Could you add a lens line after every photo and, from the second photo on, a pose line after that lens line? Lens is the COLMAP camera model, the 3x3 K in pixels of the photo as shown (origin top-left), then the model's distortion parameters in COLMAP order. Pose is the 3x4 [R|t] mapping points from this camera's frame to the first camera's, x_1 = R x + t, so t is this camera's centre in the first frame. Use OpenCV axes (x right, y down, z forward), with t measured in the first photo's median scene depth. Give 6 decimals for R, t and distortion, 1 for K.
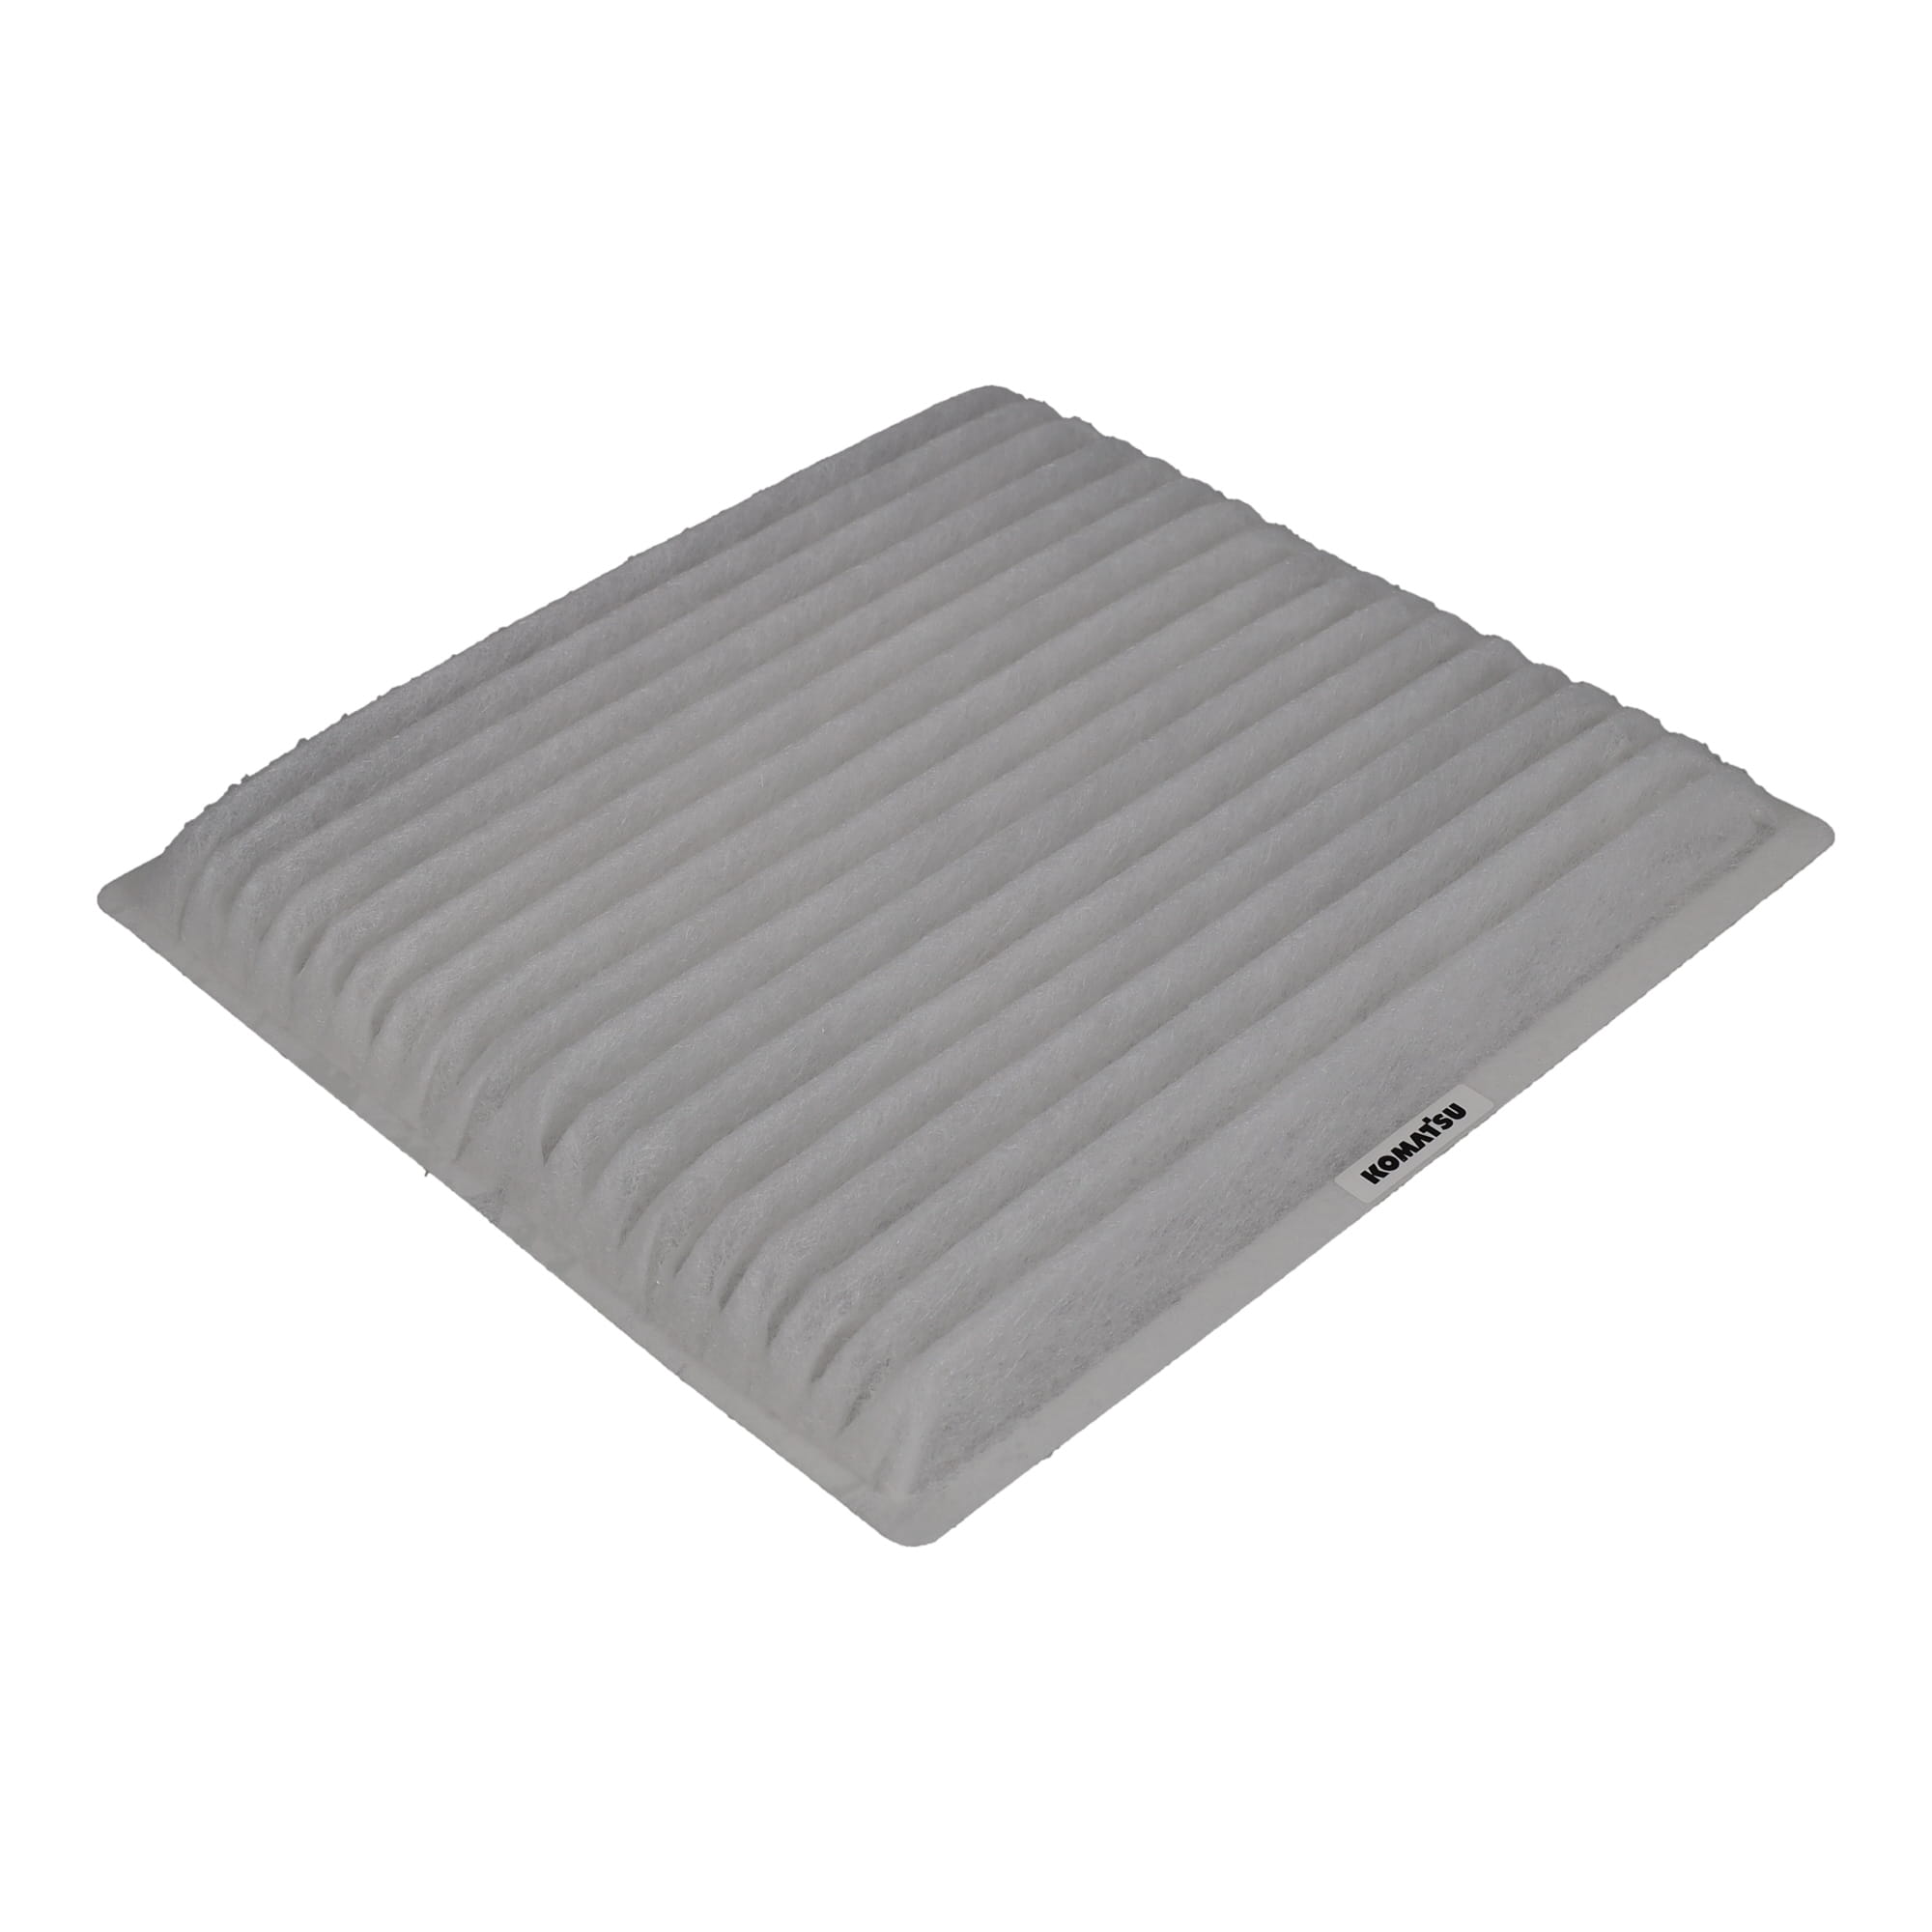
lens RADIAL K [[3455.0, 0, 973.5], [0, 3455.0, 975.2], [0, 0, 1]] dist [-0.069273, 0.000000]
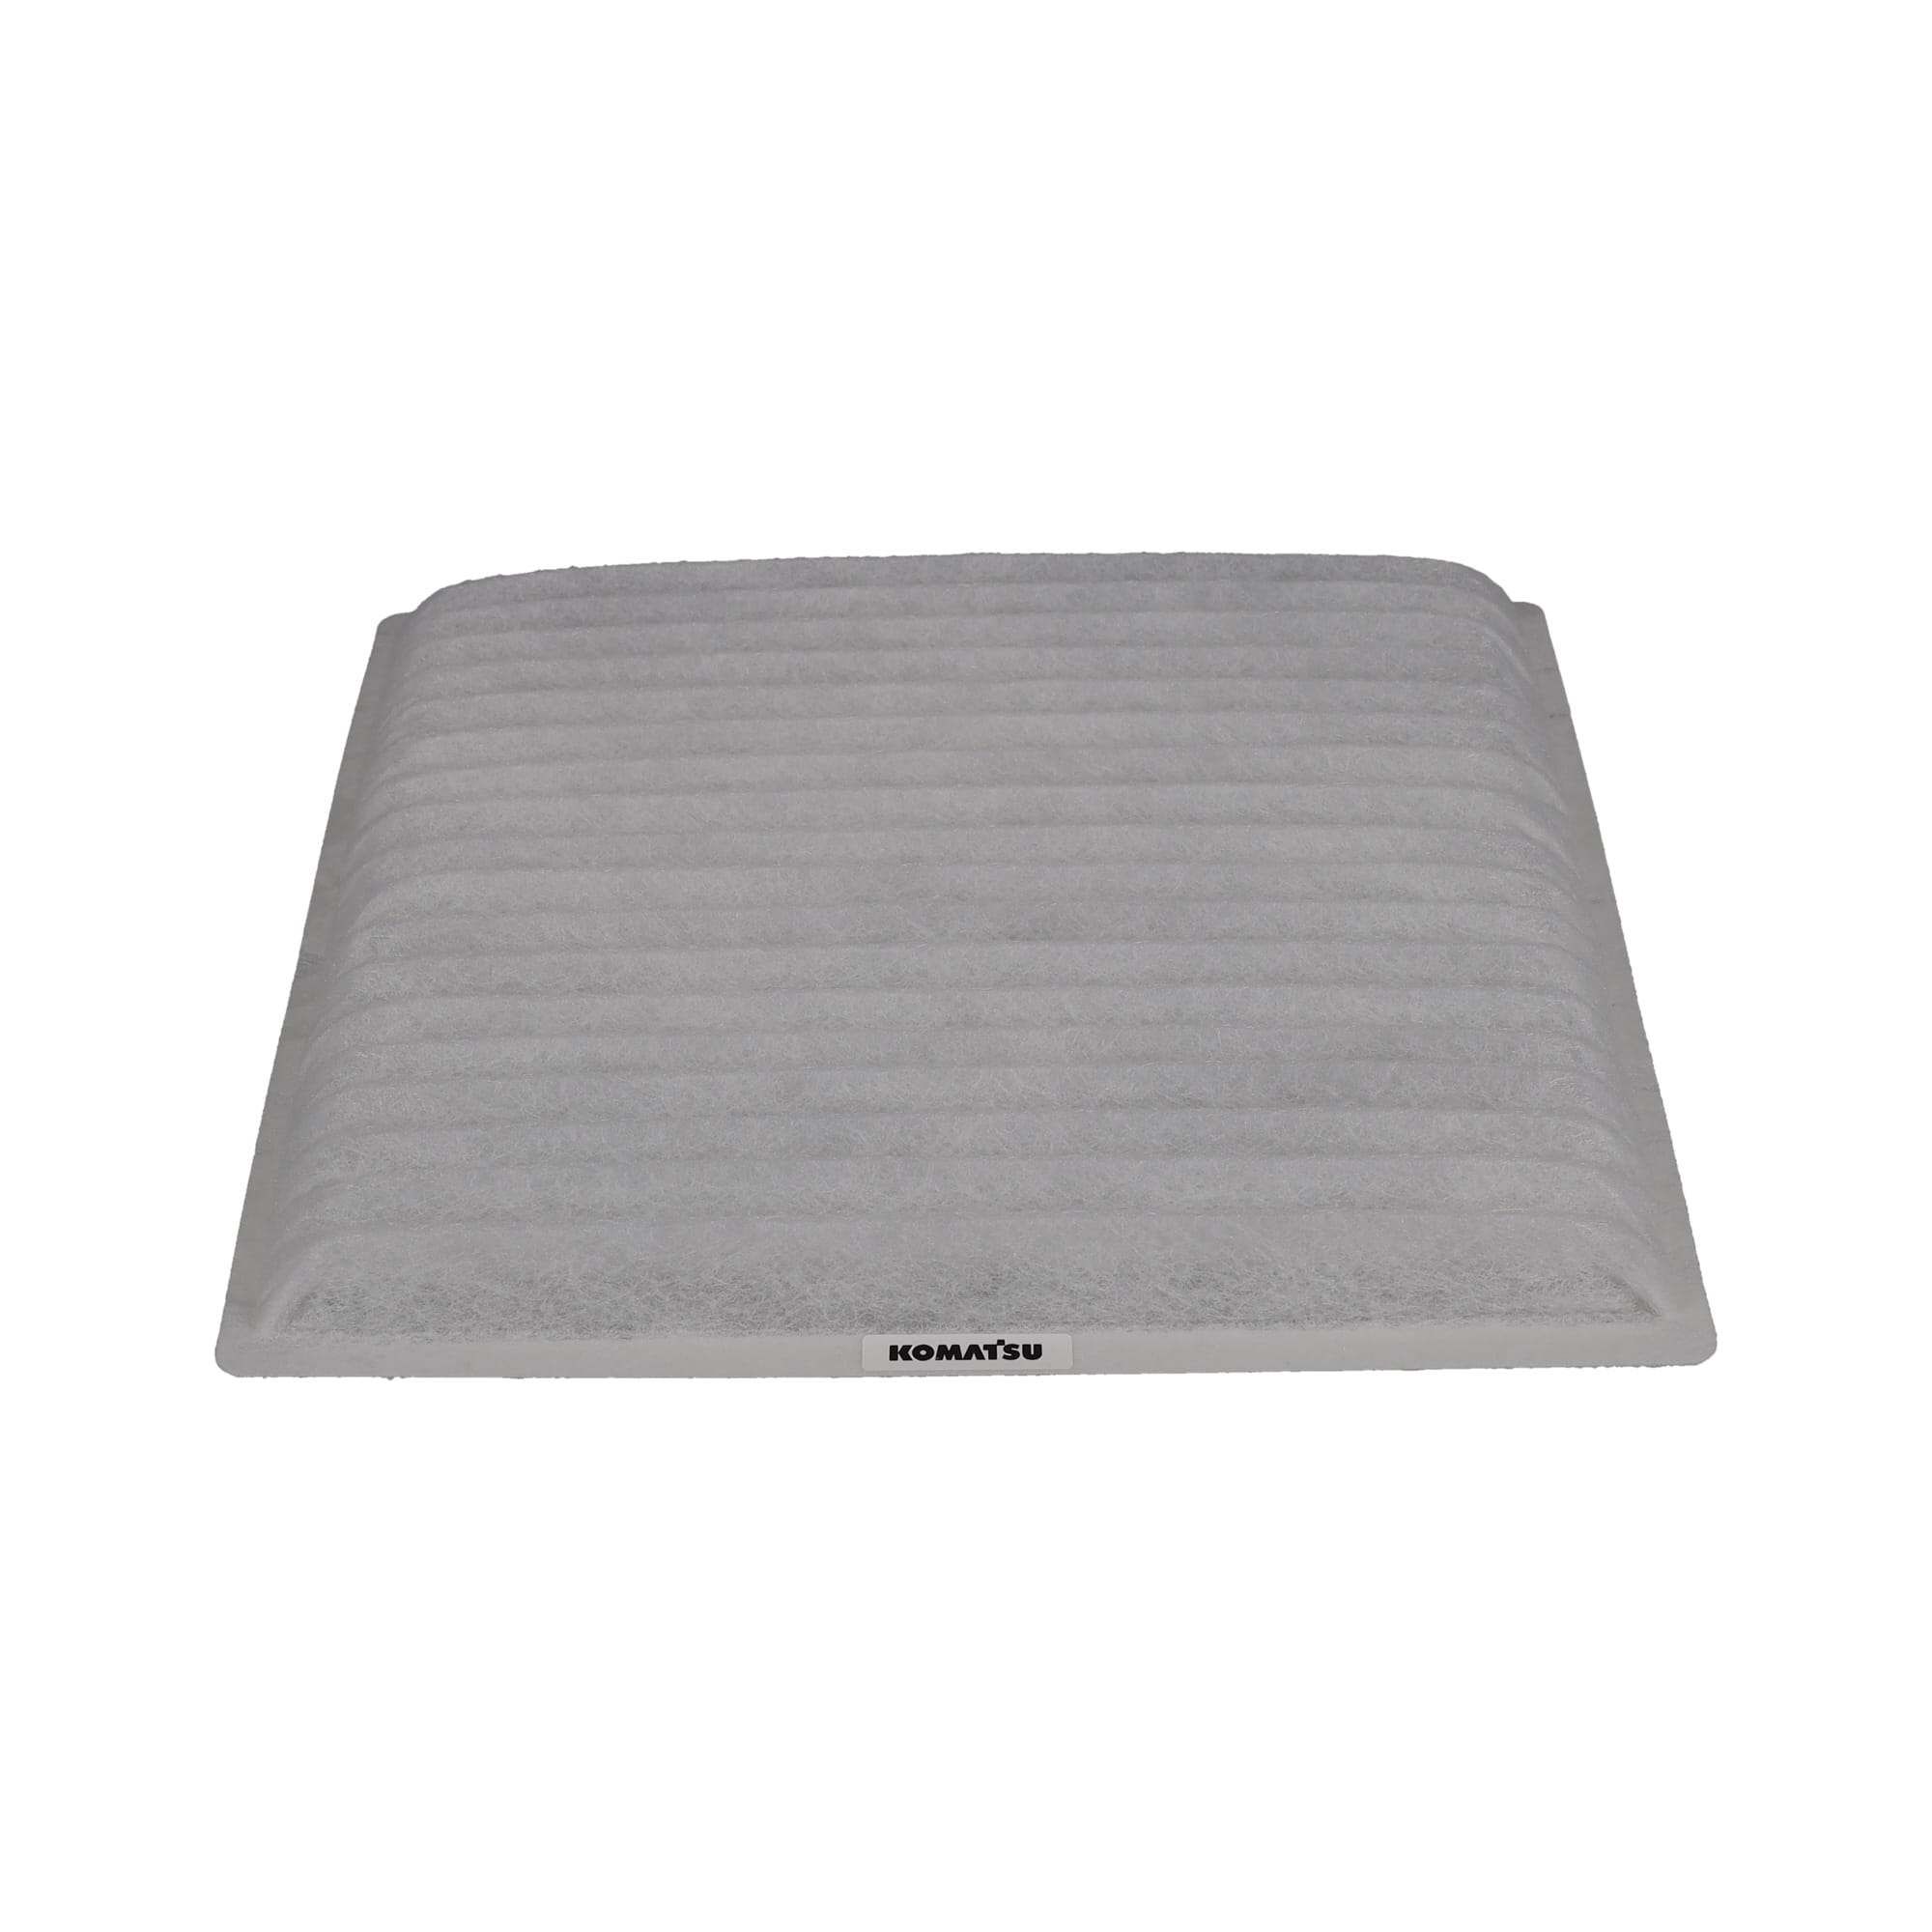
lens RADIAL K [[3455.0, 0, 962.8], [0, 3455.0, 961.9], [0, 0, 1]] dist [-0.069273, 0.000000]
pose [[0.708213, 0.449628, -0.544305, 0.556323], [-0.453876, 0.880502, 0.136794, -0.164804], [0.540768, 0.150168, 0.827659, 0.172740]]
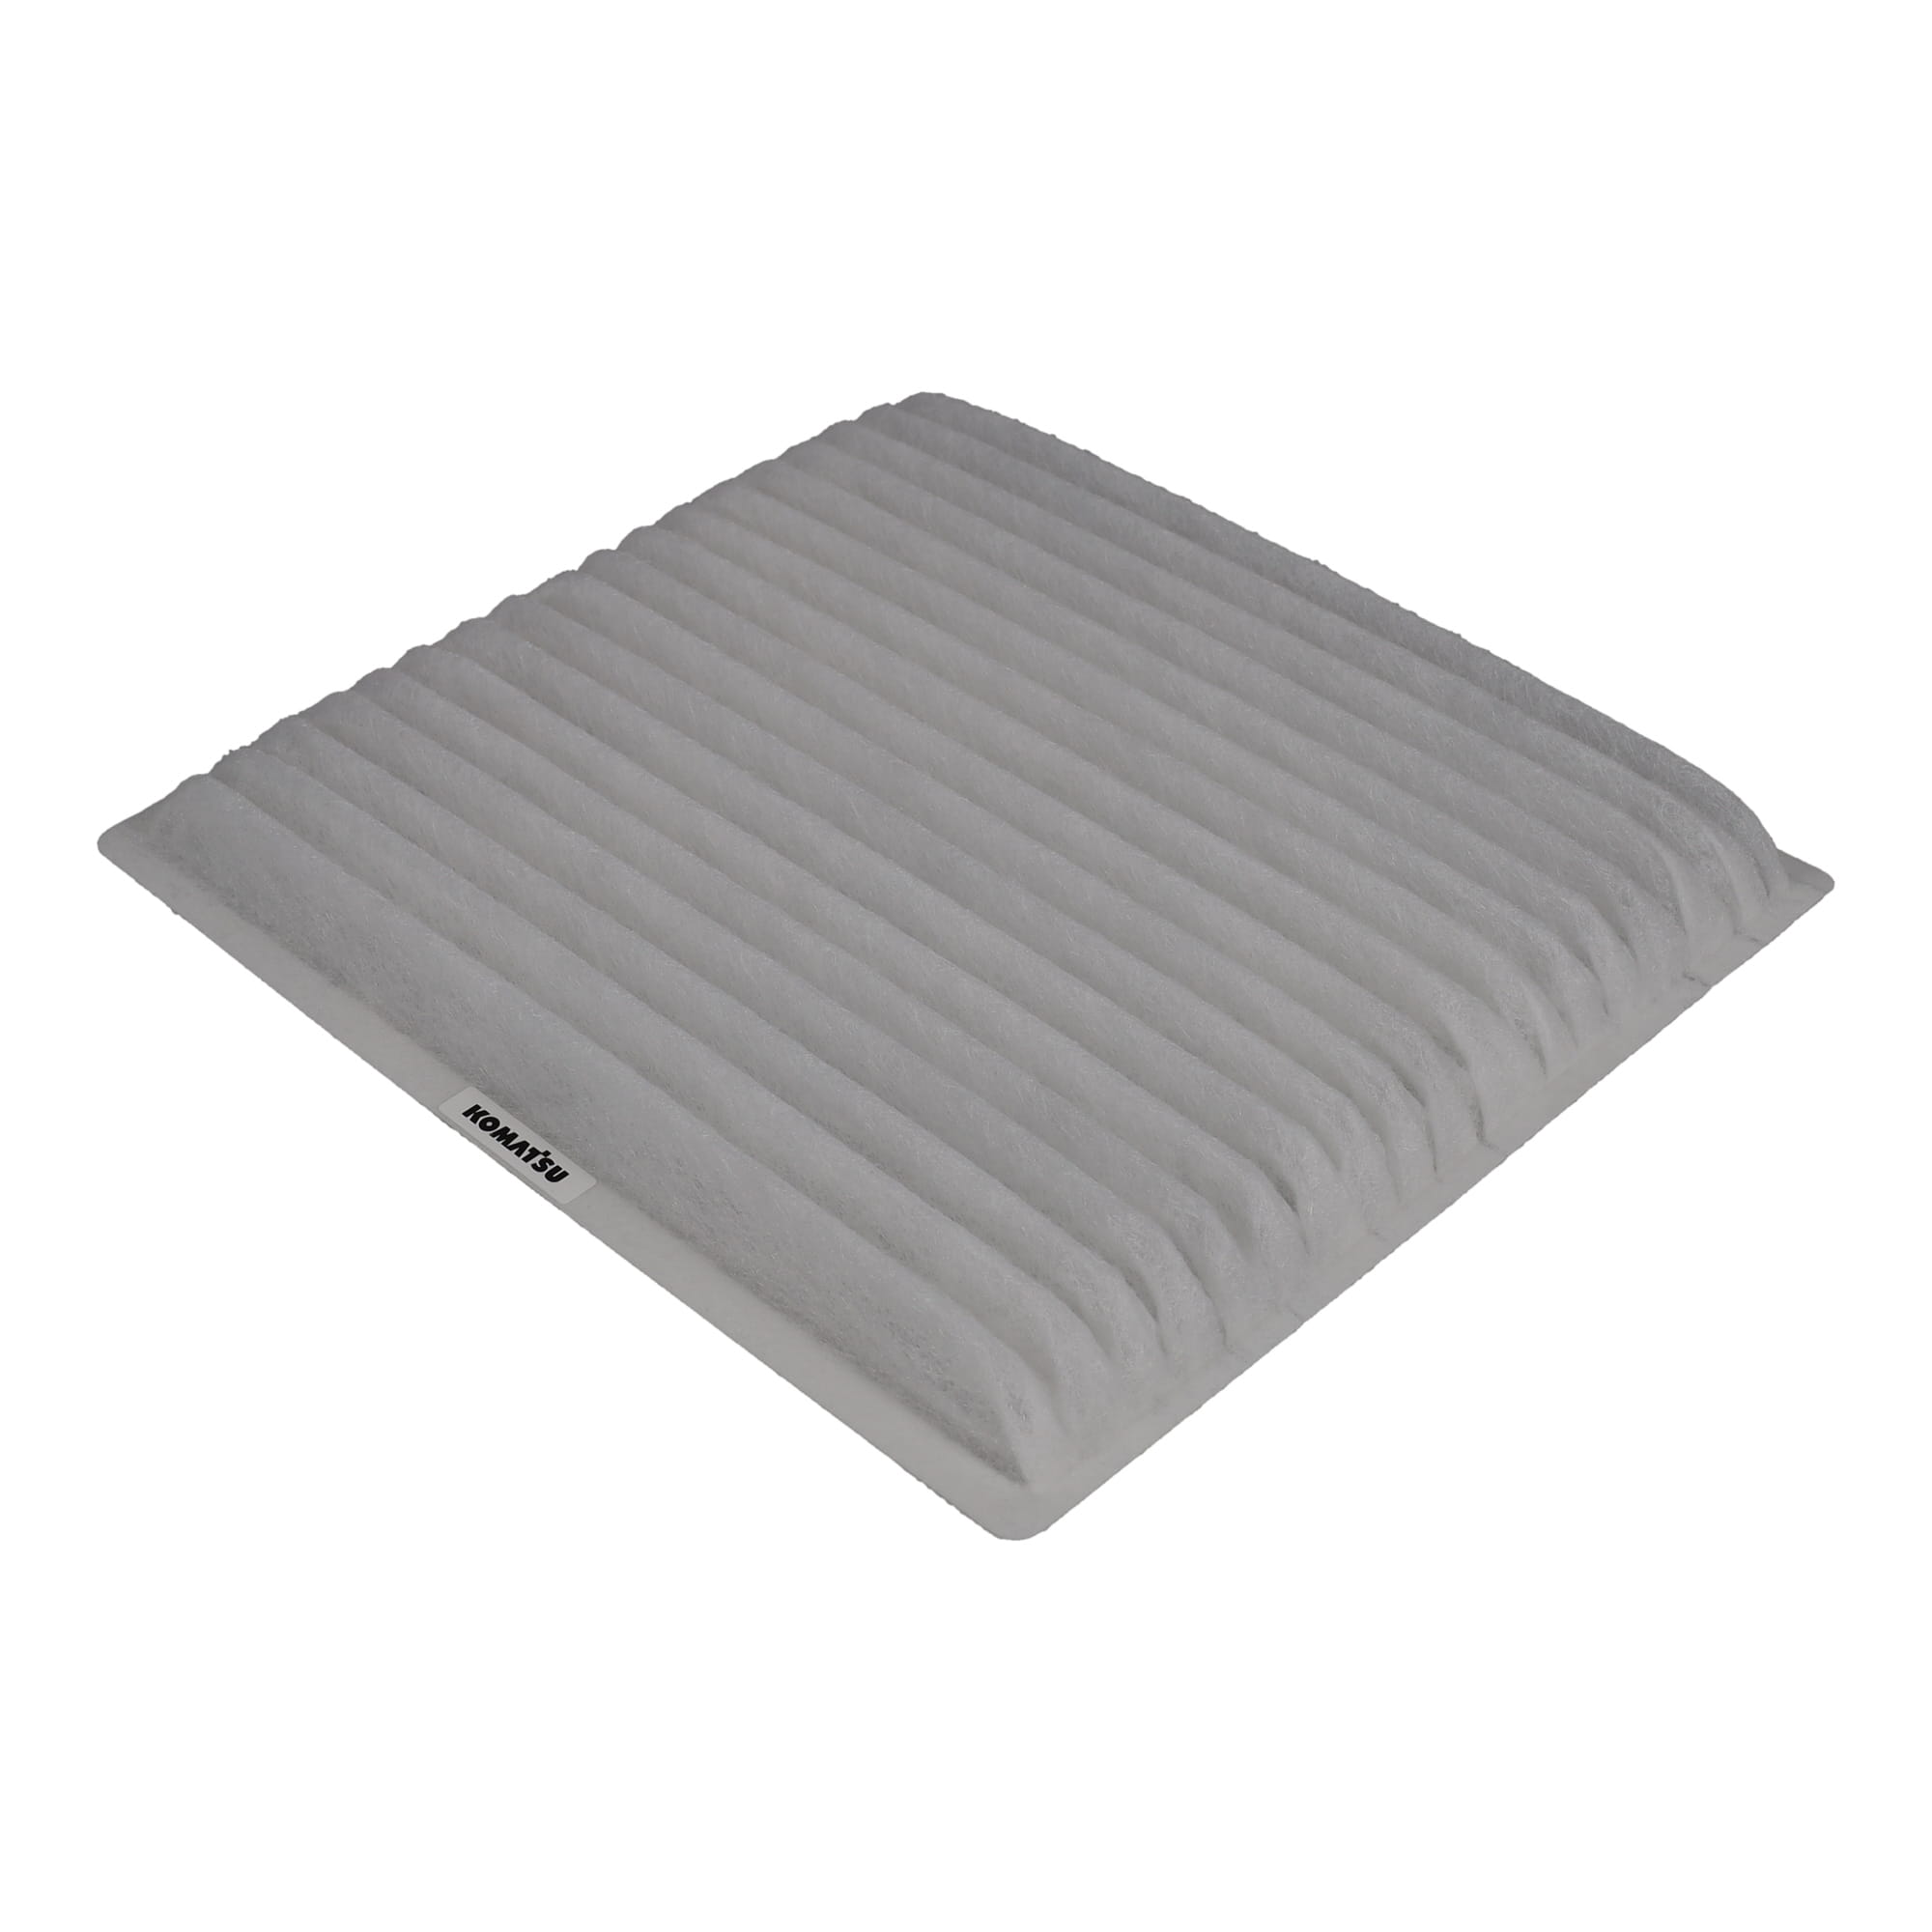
lens RADIAL K [[3455.0, 0, 969.0], [0, 3455.0, 955.0], [0, 0, 1]] dist [-0.069273, 0.000000]
pose [[-0.001009, 0.650592, -0.759427, 0.791833], [-0.639906, 0.583164, 0.500439, -0.528930], [0.768452, 0.486467, 0.415729, 0.605620]]
